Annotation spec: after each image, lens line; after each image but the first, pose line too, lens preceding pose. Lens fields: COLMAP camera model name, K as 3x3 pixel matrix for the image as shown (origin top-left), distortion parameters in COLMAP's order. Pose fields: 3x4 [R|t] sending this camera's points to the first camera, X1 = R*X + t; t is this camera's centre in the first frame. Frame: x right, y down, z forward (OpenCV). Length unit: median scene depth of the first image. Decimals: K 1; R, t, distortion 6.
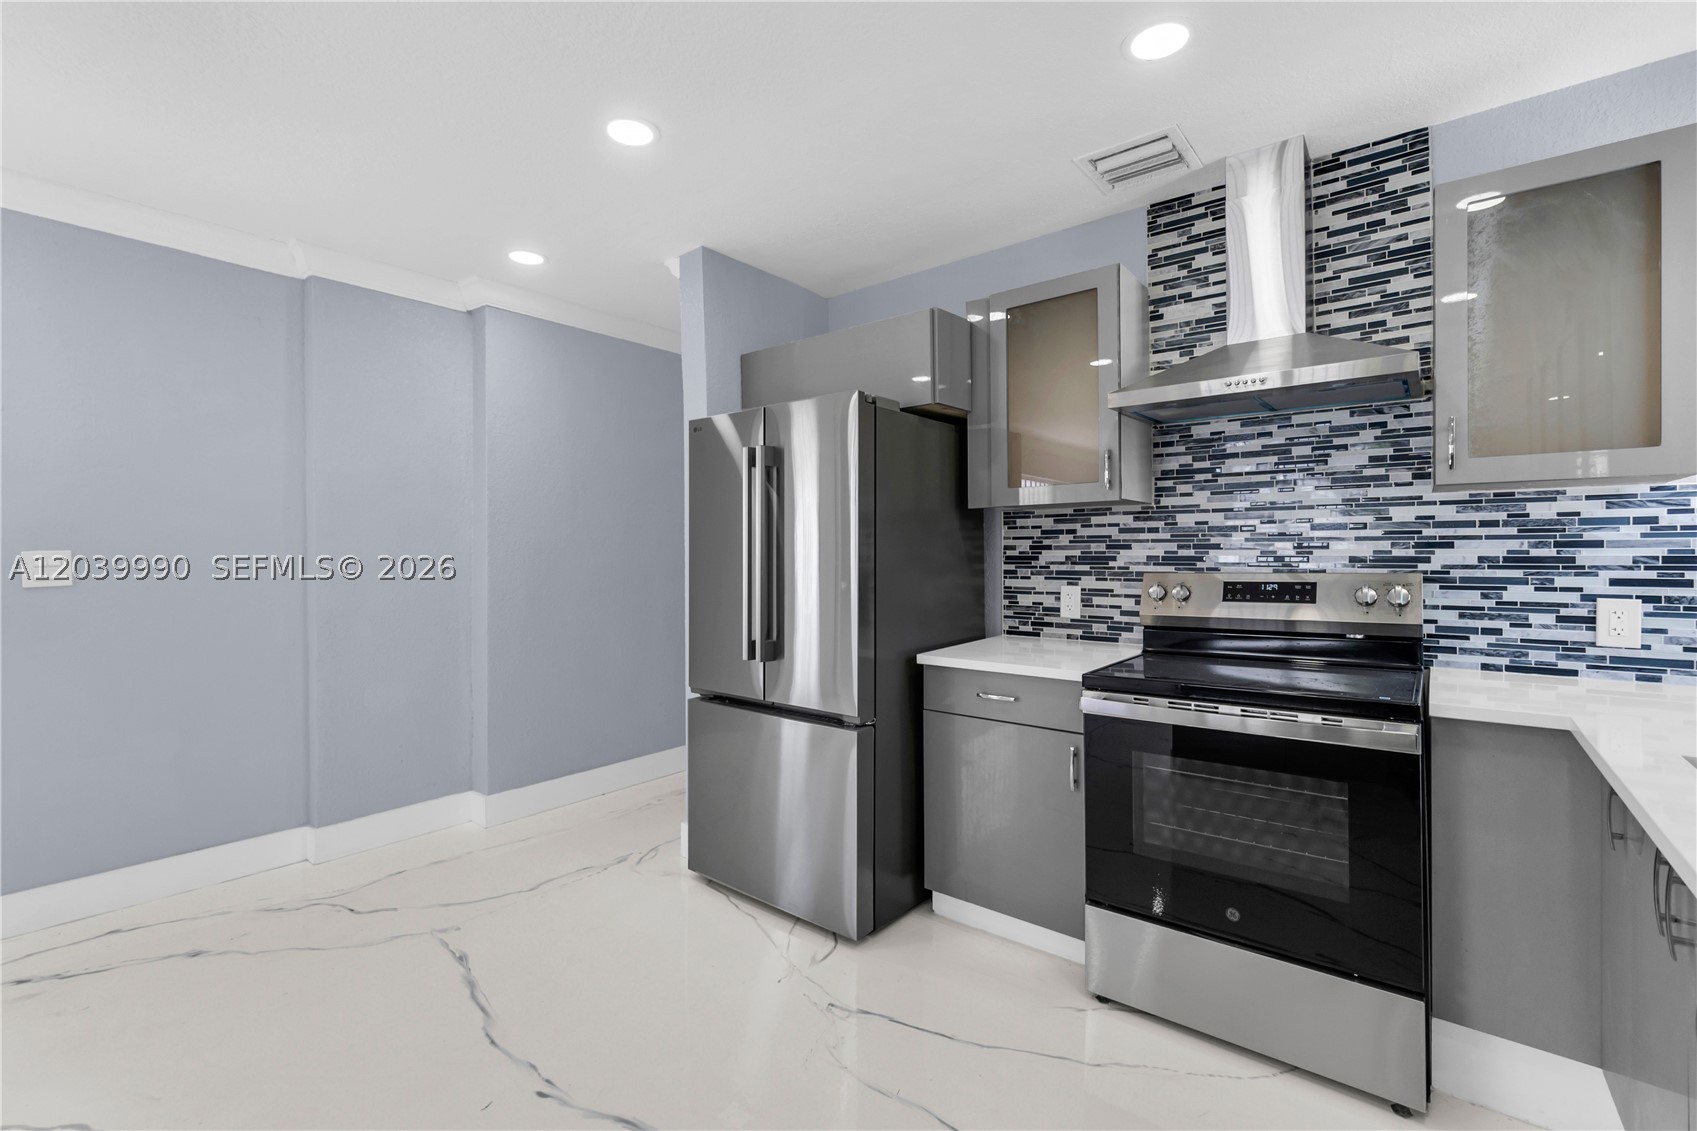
lens RADIAL K [[746.3, 0, 825.9], [0, 746.3, 553.0], [0, 0, 1]] dist [-0.001728, -0.000135]
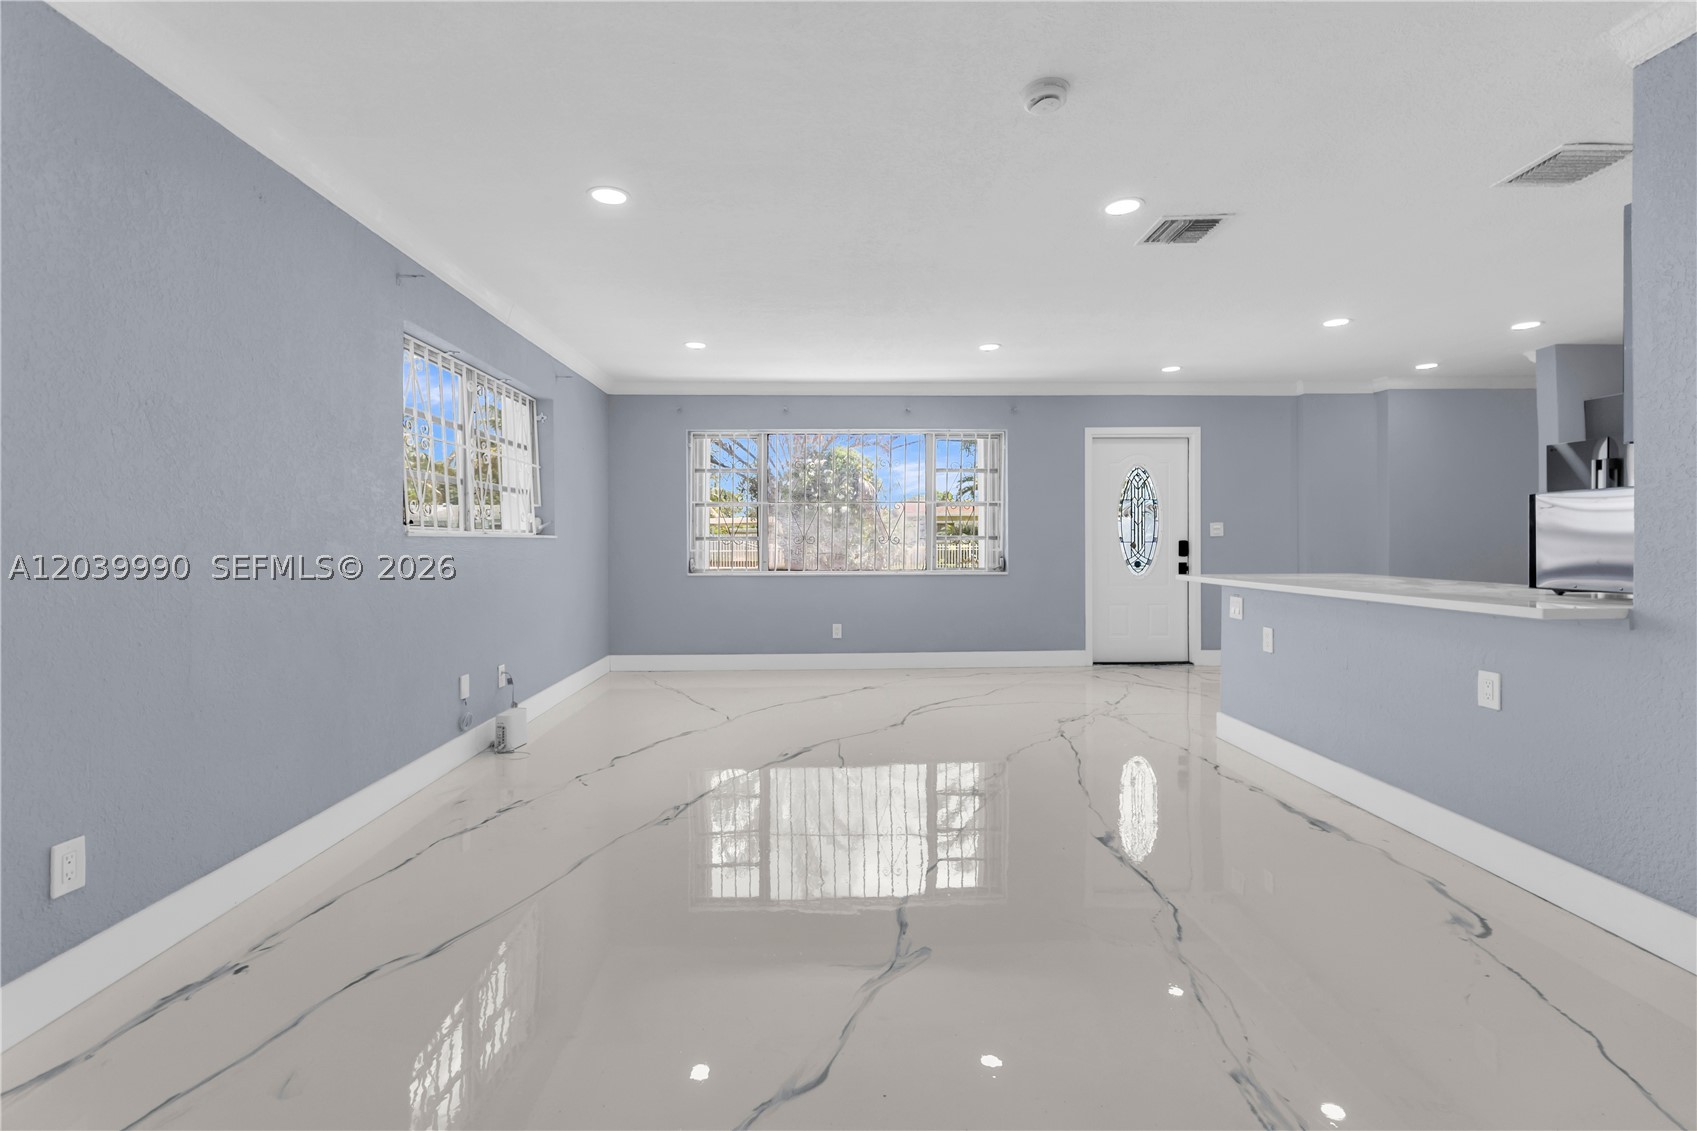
lens RADIAL K [[743.1, 0, 833.5], [0, 743.1, 547.9], [0, 0, 1]] dist [-0.002562, -0.000331]
pose [[0.658539, 0.009197, -0.752490, 0.043873], [-0.000328, 0.999929, 0.011935, 0.065274], [0.752546, -0.007612, 0.658496, -1.942595]]
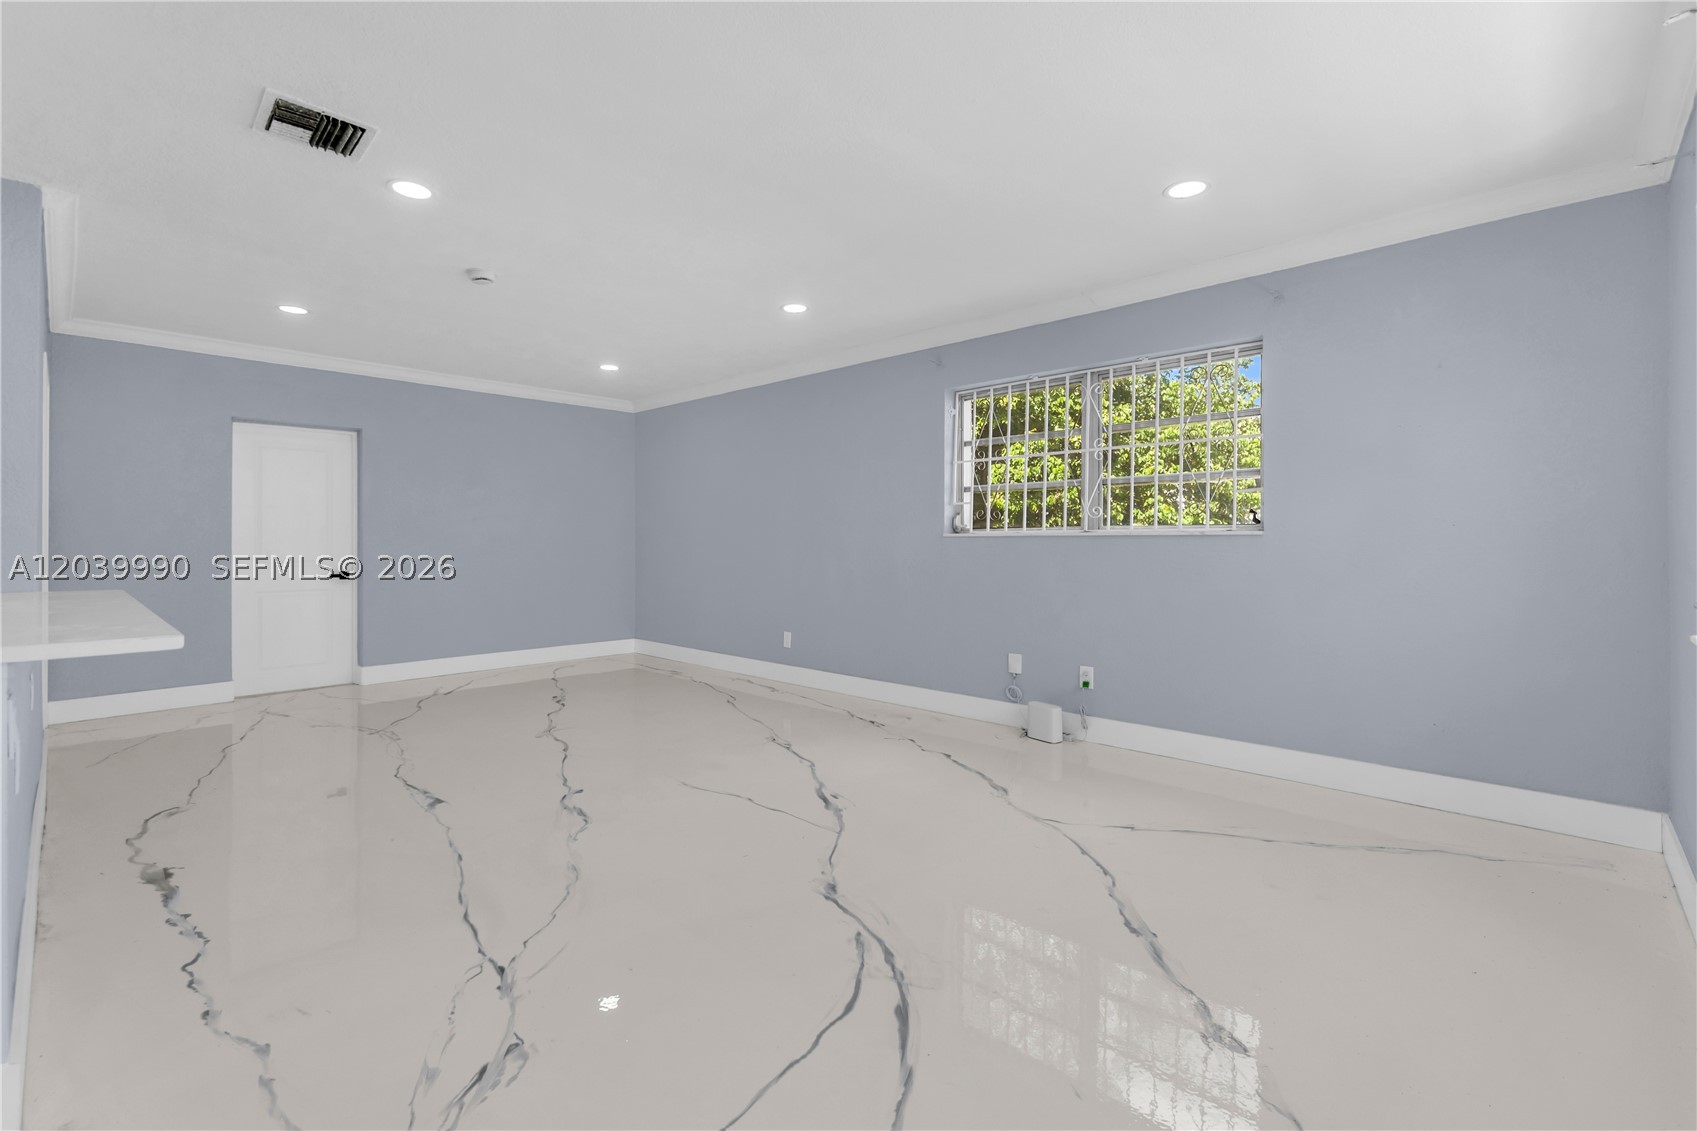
lens RADIAL K [[746.8, 0, 836.9], [0, 746.8, 540.6], [0, 0, 1]] dist [-0.003246, -0.000199]
pose [[-0.997838, 0.005900, 0.065460, -1.437984], [0.005827, 0.999982, -0.001303, 0.072162], [-0.065467, -0.000919, -0.997854, 0.570689]]
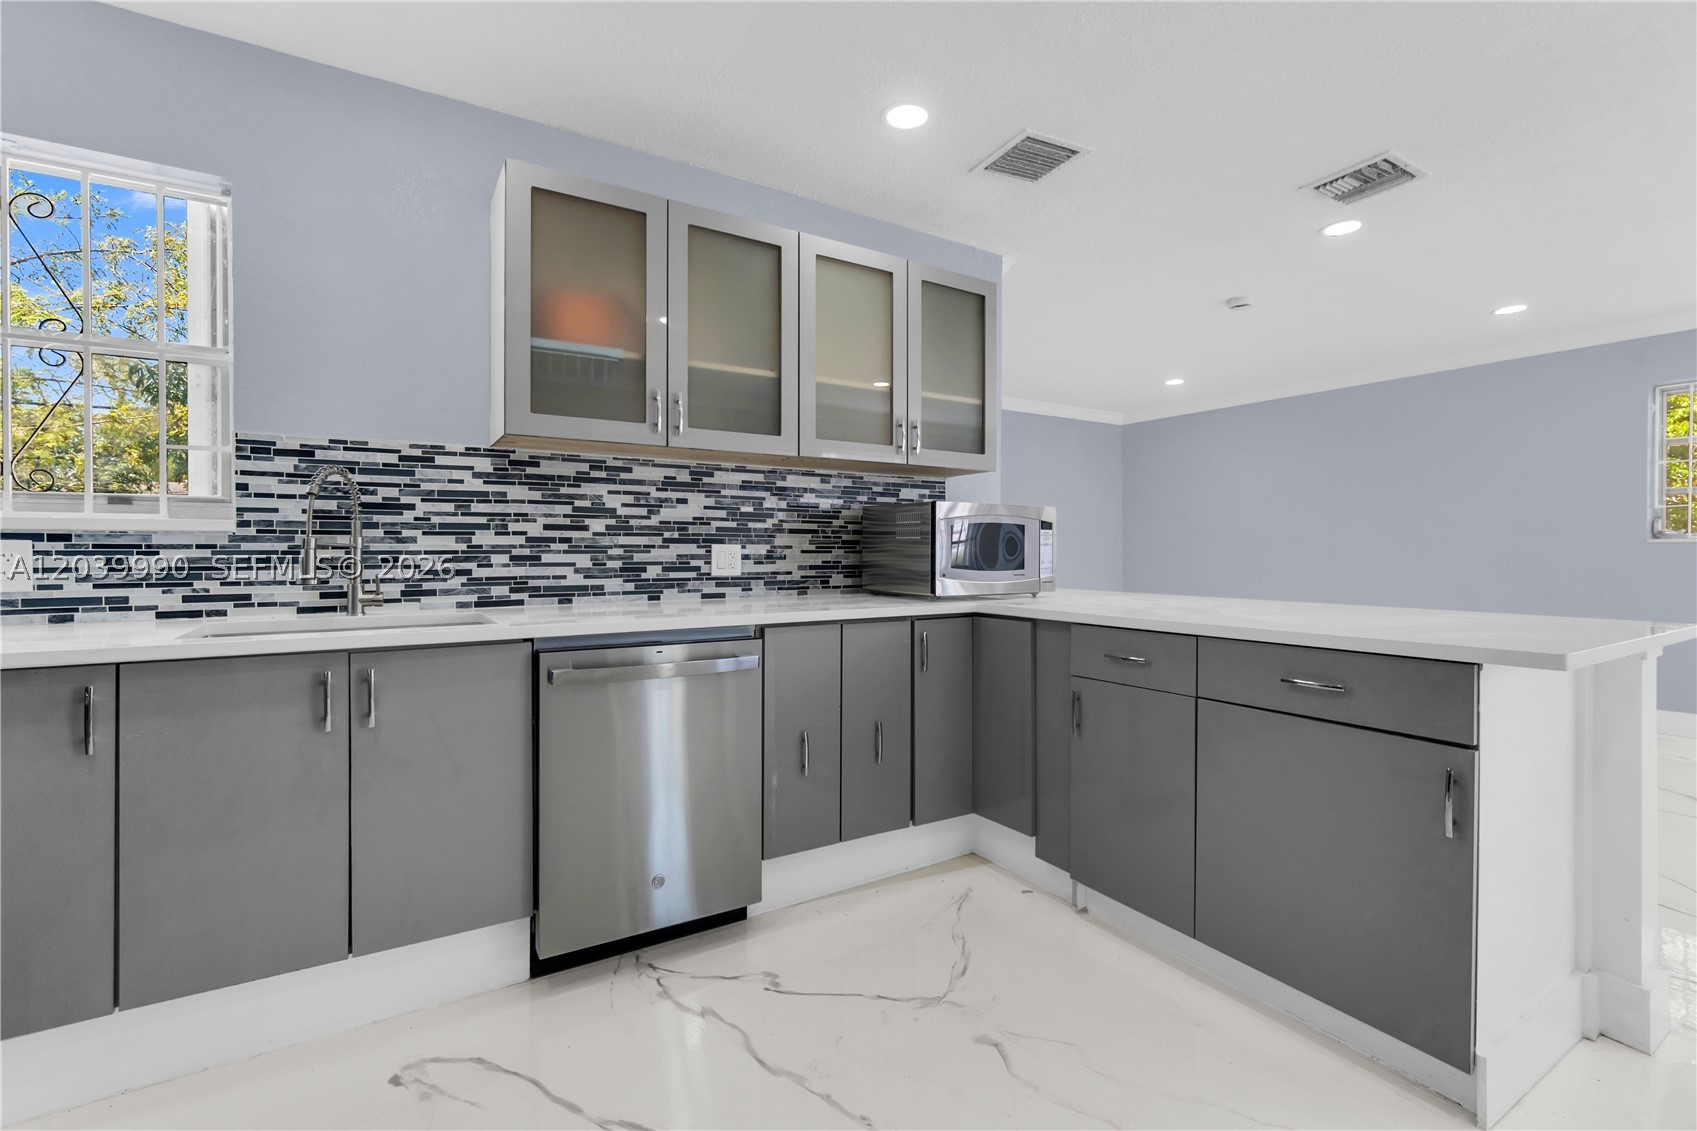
lens RADIAL K [[744.4, 0, 836.2], [0, 744.4, 552.7], [0, 0, 1]] dist [-0.002908, -0.000790]
pose [[-0.947325, 0.003828, 0.320252, -0.167683], [0.004950, 0.999984, 0.002690, 0.069473], [-0.320237, 0.004134, -0.947329, 0.989646]]
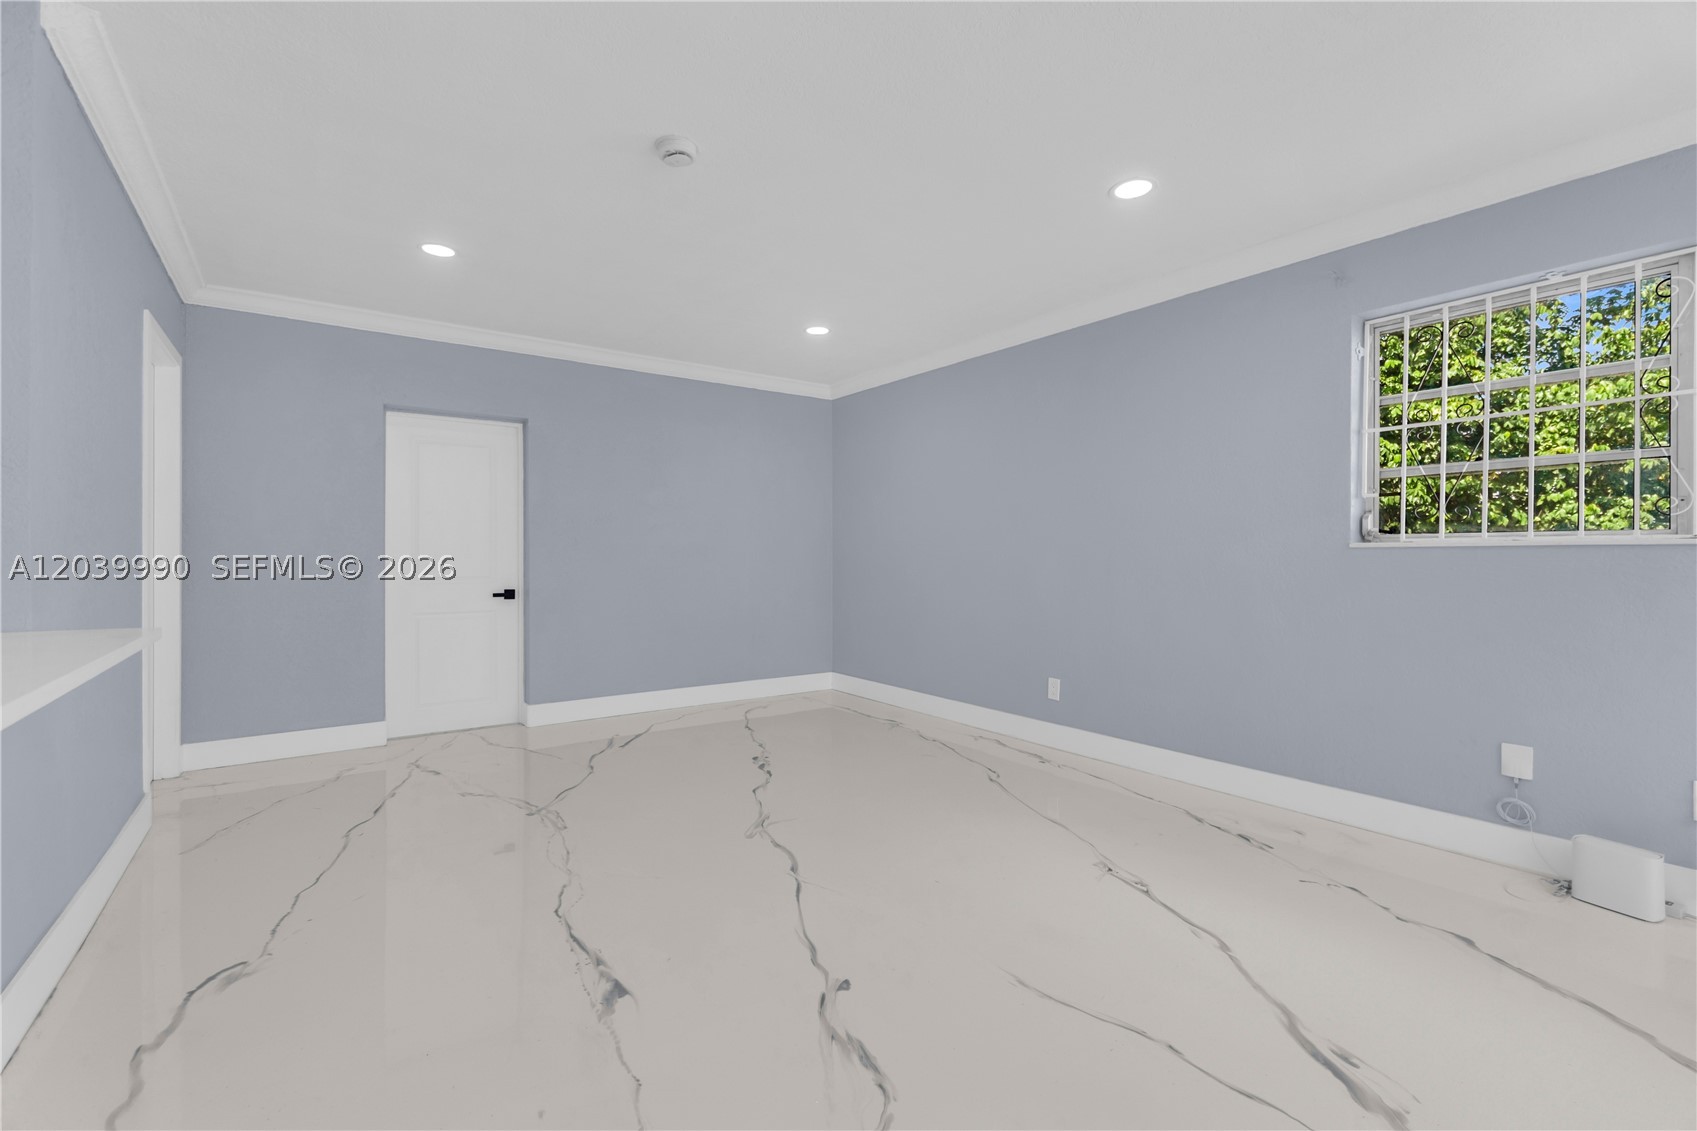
lens RADIAL K [[743.0, 0, 841.1], [0, 743.0, 557.8], [0, 0, 1]] dist [-0.000143, 0.000144]
pose [[-0.967924, 0.003597, 0.251218, -1.040873], [0.004182, 0.999990, 0.001794, 0.072602], [-0.251209, 0.002787, -0.967929, -0.048777]]
